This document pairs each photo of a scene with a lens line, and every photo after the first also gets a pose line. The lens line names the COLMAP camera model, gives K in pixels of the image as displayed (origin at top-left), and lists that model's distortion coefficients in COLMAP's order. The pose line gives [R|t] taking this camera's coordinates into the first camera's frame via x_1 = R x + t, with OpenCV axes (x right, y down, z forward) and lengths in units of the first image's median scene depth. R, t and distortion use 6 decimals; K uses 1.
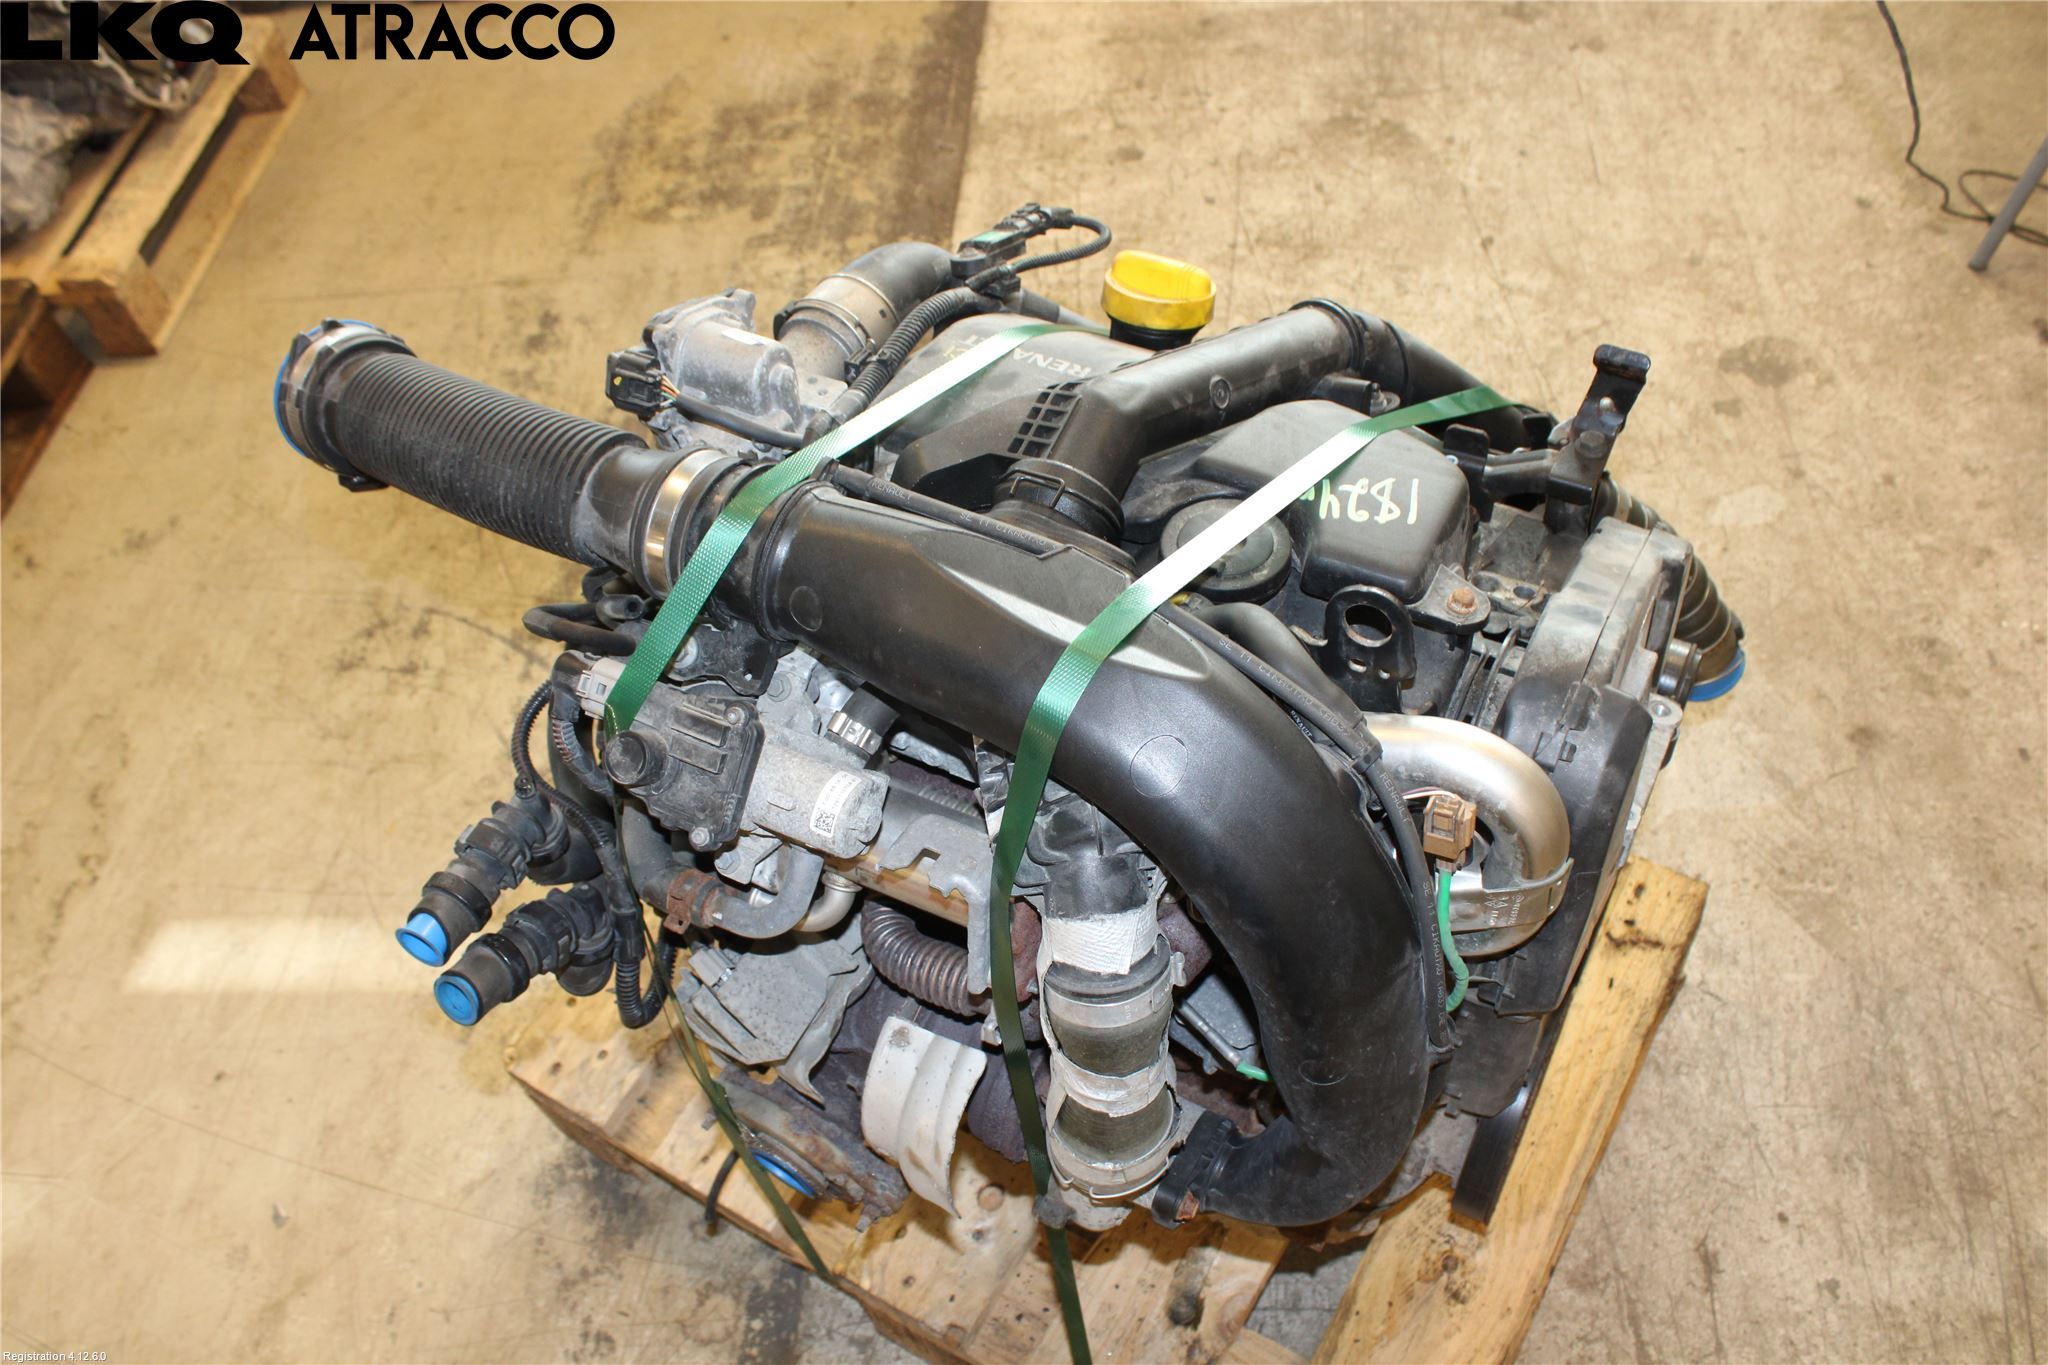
lens RADIAL K [[1773.0, 0, 1024.0], [0, 1773.0, 682.5], [0, 0, 1]] dist [-0.136488, 0.144741]
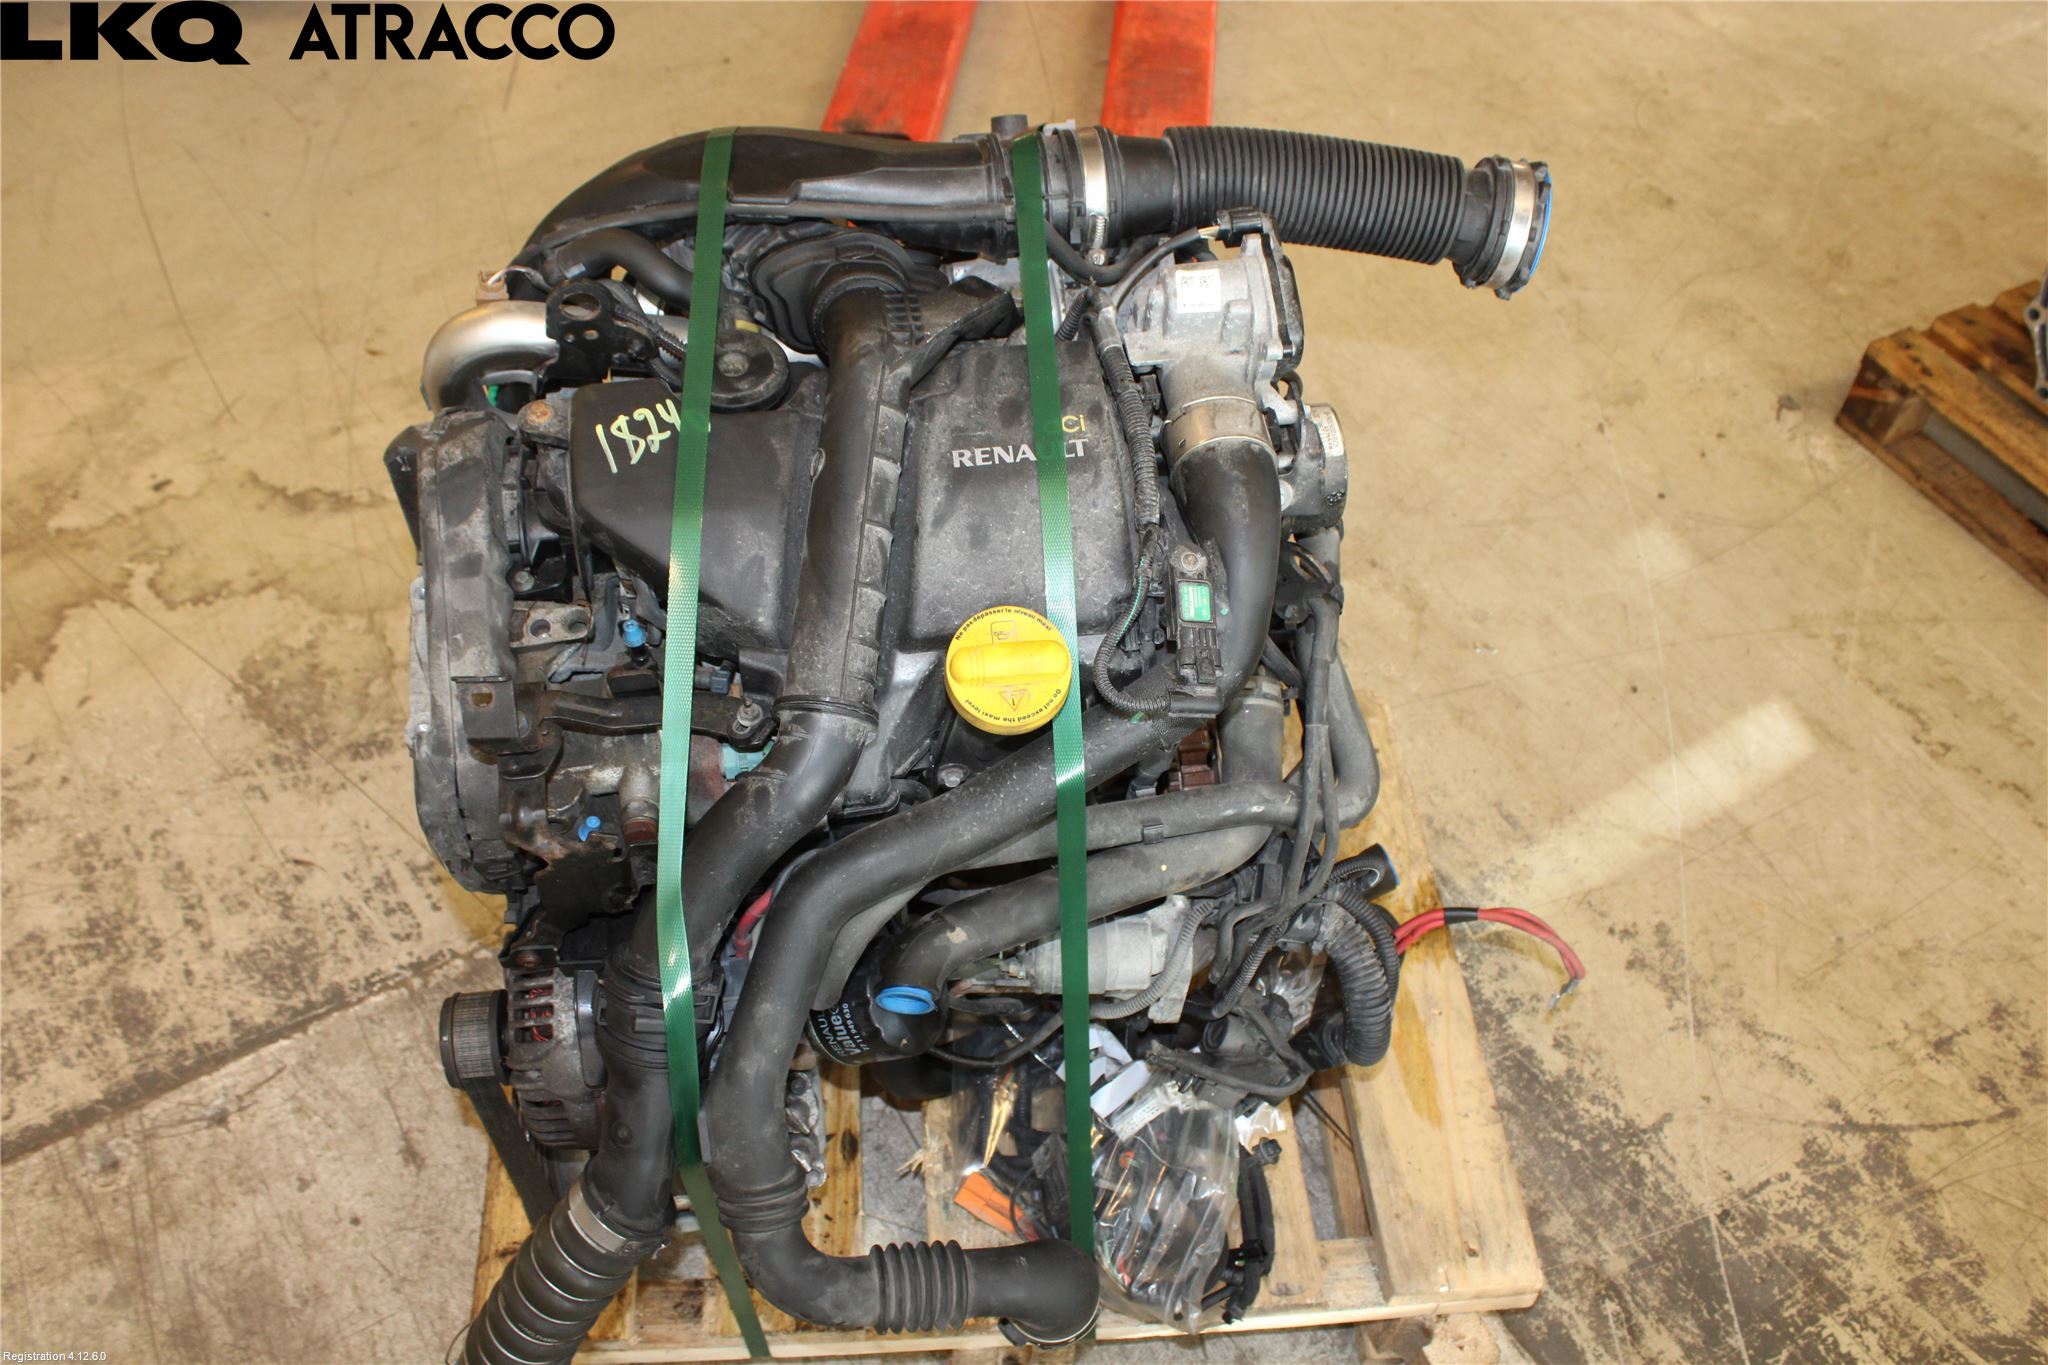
lens RADIAL K [[1773.0, 0, 1024.0], [0, 1773.0, 682.5], [0, 0, 1]] dist [-0.136488, 0.144741]
pose [[-0.807663, 0.506749, -0.301472, 0.258900], [-0.427655, -0.151434, 0.891167, -0.770264], [0.405945, 0.848689, 0.339022, 0.520829]]
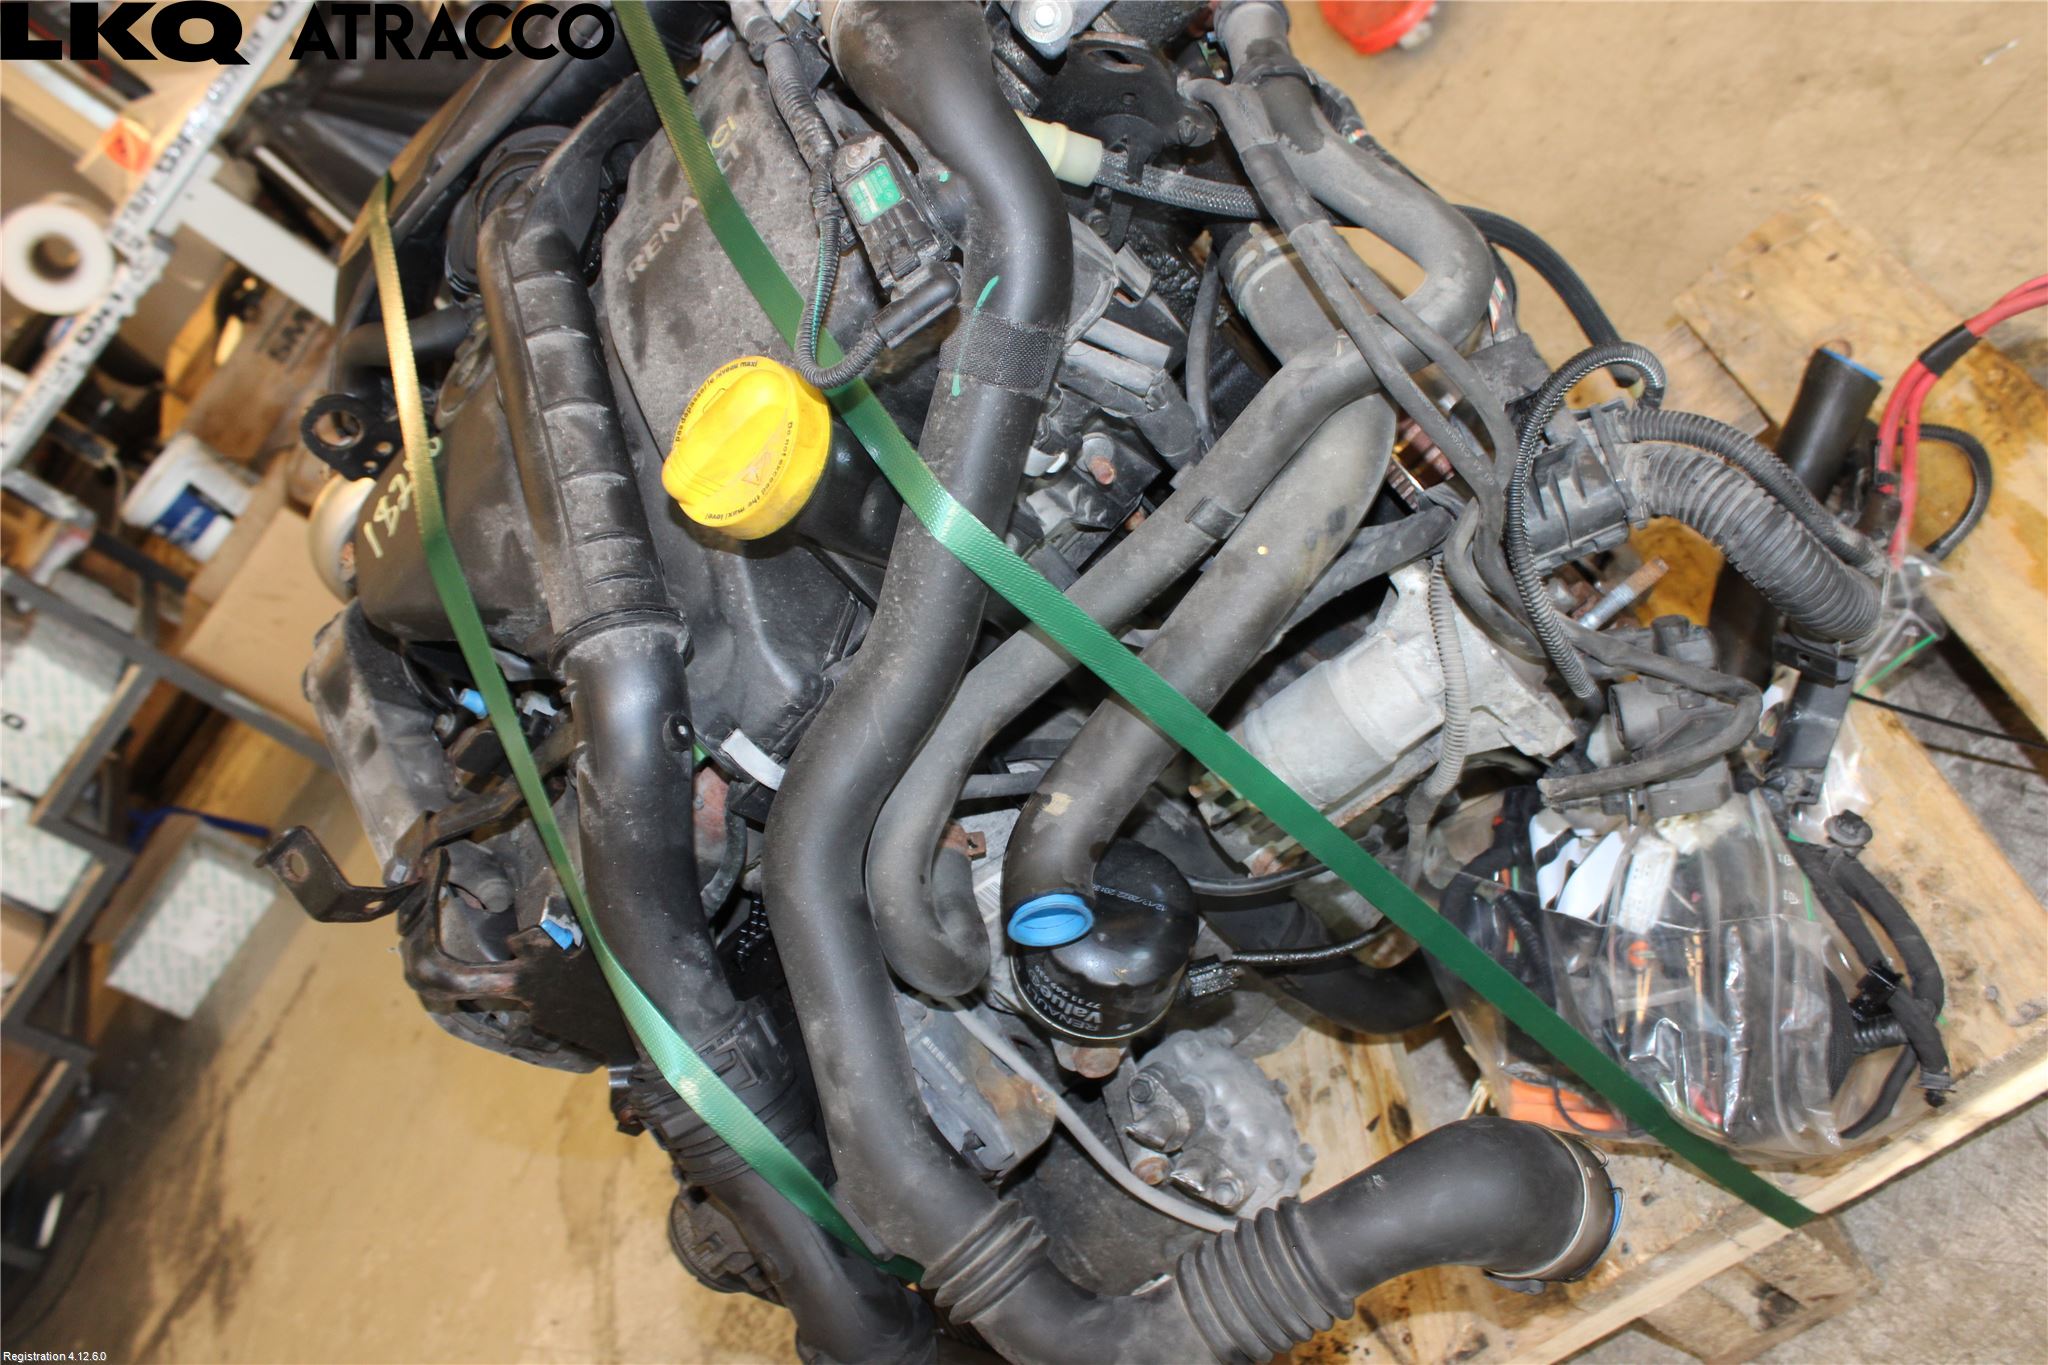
lens RADIAL K [[1773.0, 0, 1024.0], [0, 1773.0, 682.5], [0, 0, 1]] dist [-0.136488, 0.144741]
pose [[-0.444849, 0.895434, -0.017539, 0.090233], [0.054279, 0.046503, 0.997442, -0.630564], [0.893959, 0.442759, -0.069290, 0.869125]]
